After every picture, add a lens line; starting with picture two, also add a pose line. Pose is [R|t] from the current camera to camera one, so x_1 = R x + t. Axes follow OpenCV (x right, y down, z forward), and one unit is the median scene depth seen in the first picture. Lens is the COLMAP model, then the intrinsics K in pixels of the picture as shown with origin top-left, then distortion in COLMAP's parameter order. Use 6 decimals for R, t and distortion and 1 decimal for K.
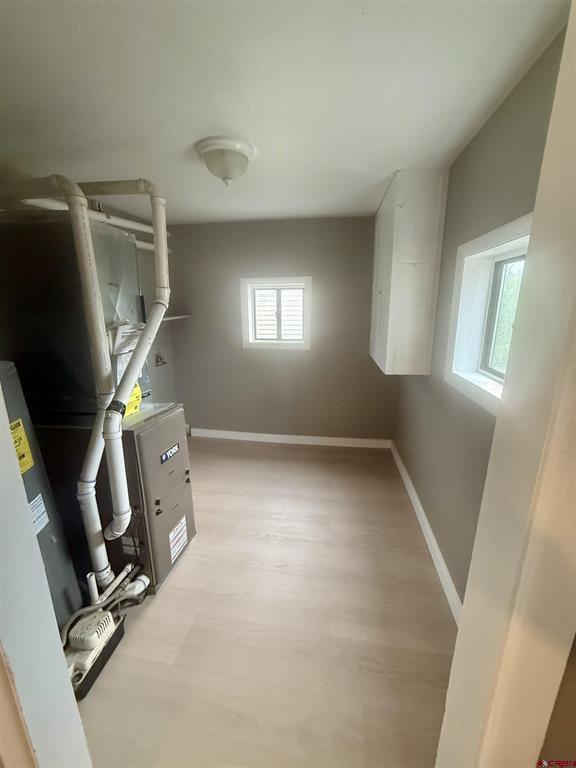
lens RADIAL K [[306.0, 0, 288.5], [0, 306.0, 385.4], [0, 0, 1]] dist [-0.002177, -0.000256]
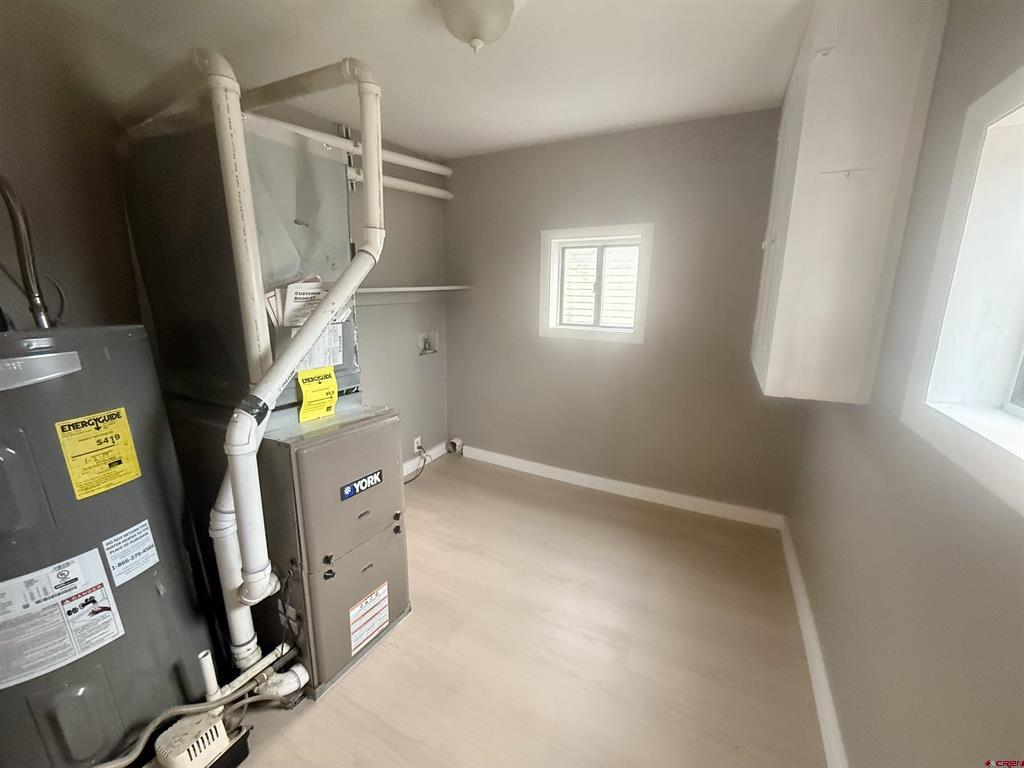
lens RADIAL K [[411.6, 0, 511.9], [0, 411.6, 386.5], [0, 0, 1]] dist [-0.002045, -0.000071]
pose [[0.946782, 0.087481, -0.309760, 0.160654], [-0.092199, 0.995740, -0.000596, -0.012845], [0.308389, 0.029124, 0.950815, 0.268508]]
